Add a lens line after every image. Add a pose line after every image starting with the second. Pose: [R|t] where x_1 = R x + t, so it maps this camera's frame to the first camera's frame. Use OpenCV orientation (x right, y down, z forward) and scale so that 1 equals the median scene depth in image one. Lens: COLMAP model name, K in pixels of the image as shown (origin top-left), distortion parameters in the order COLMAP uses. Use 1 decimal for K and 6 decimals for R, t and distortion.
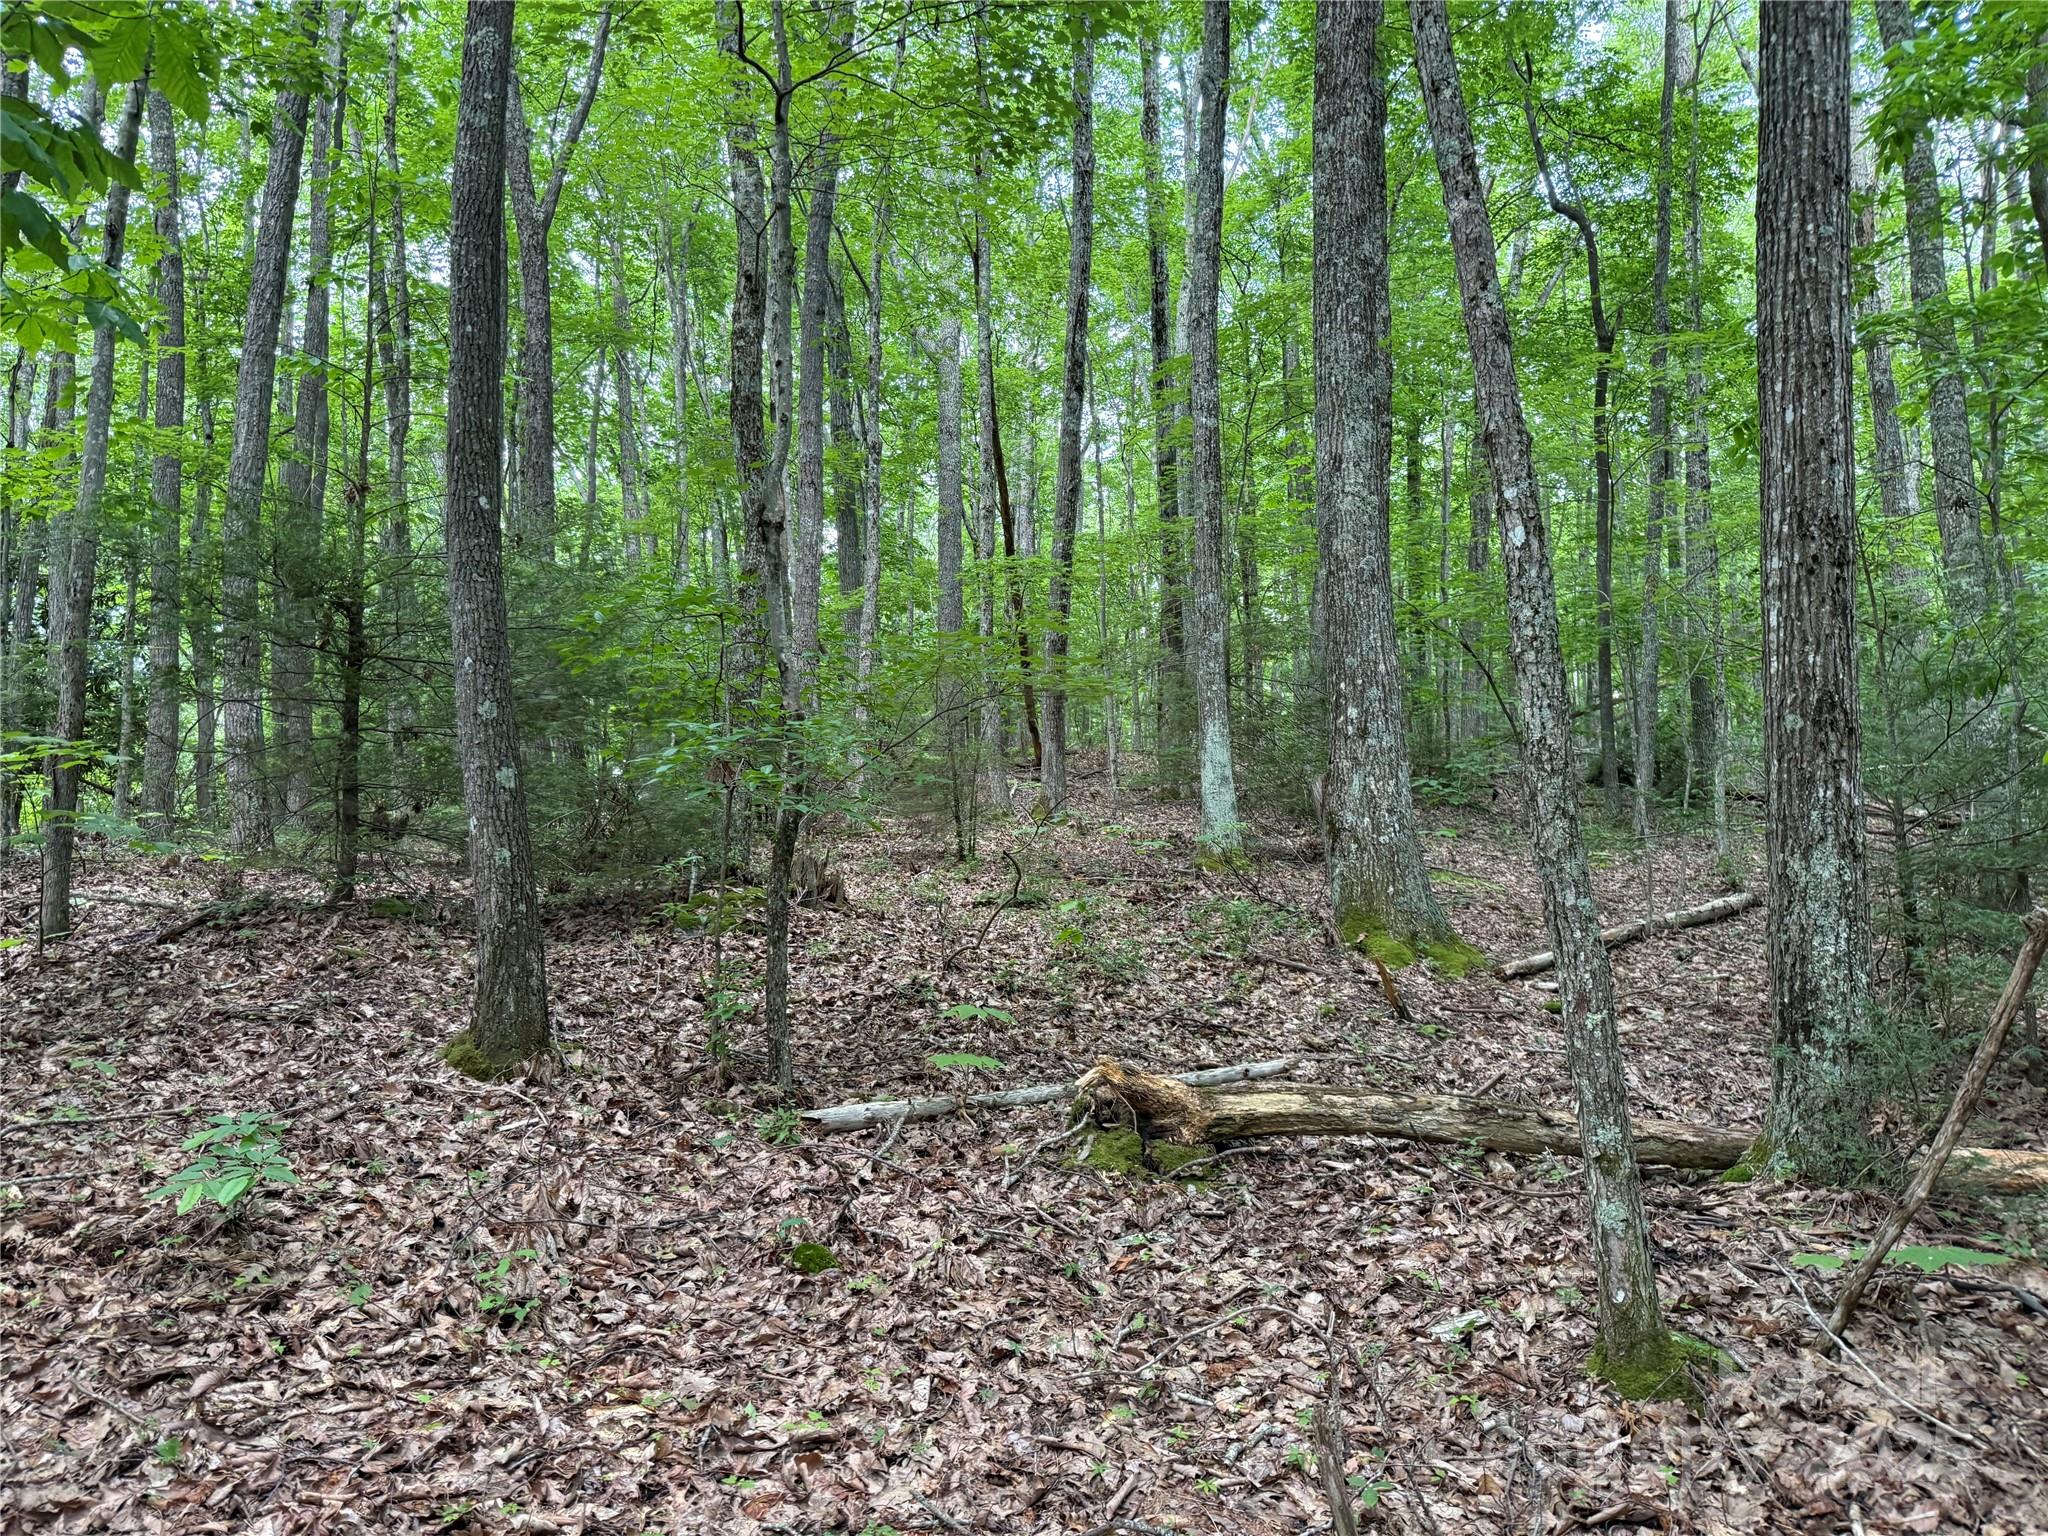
lens RADIAL K [[1436.0, 0, 1021.1], [0, 1436.0, 766.9], [0, 0, 1]] dist [0.027151, -0.029151]
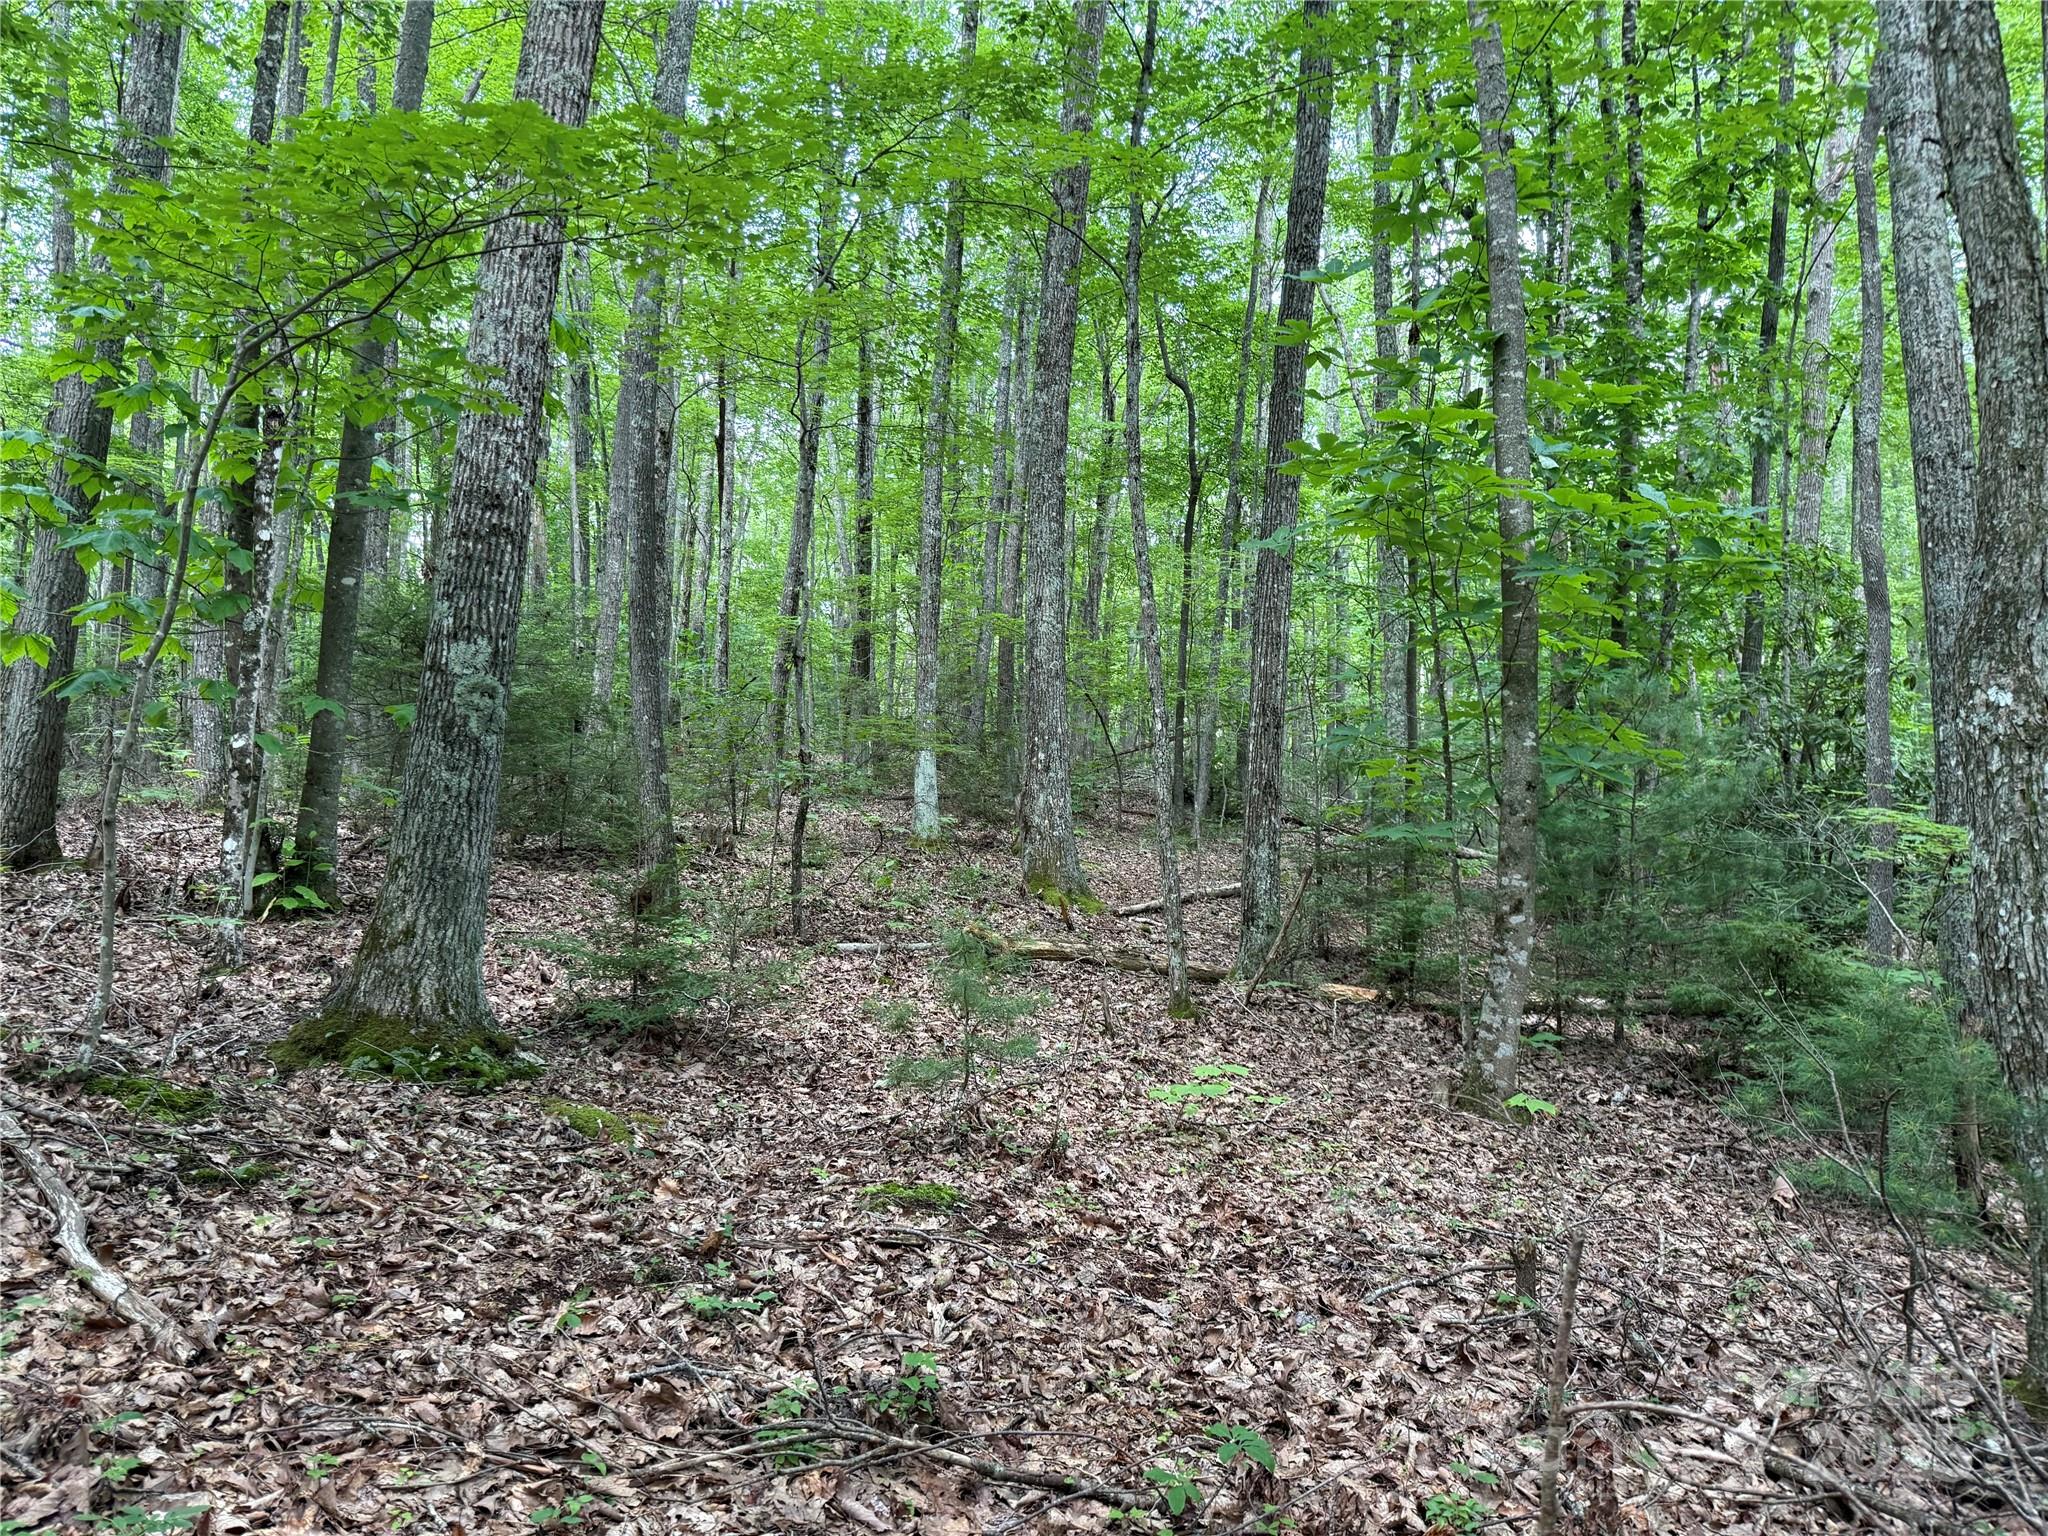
lens RADIAL K [[1436.0, 0, 1021.1], [0, 1436.0, 766.9], [0, 0, 1]] dist [0.027151, -0.029151]
pose [[0.959228, 0.061789, 0.275795, -0.256394], [-0.064213, 0.997936, -0.000241, -0.024060], [-0.275241, -0.017479, 0.961216, -0.608667]]
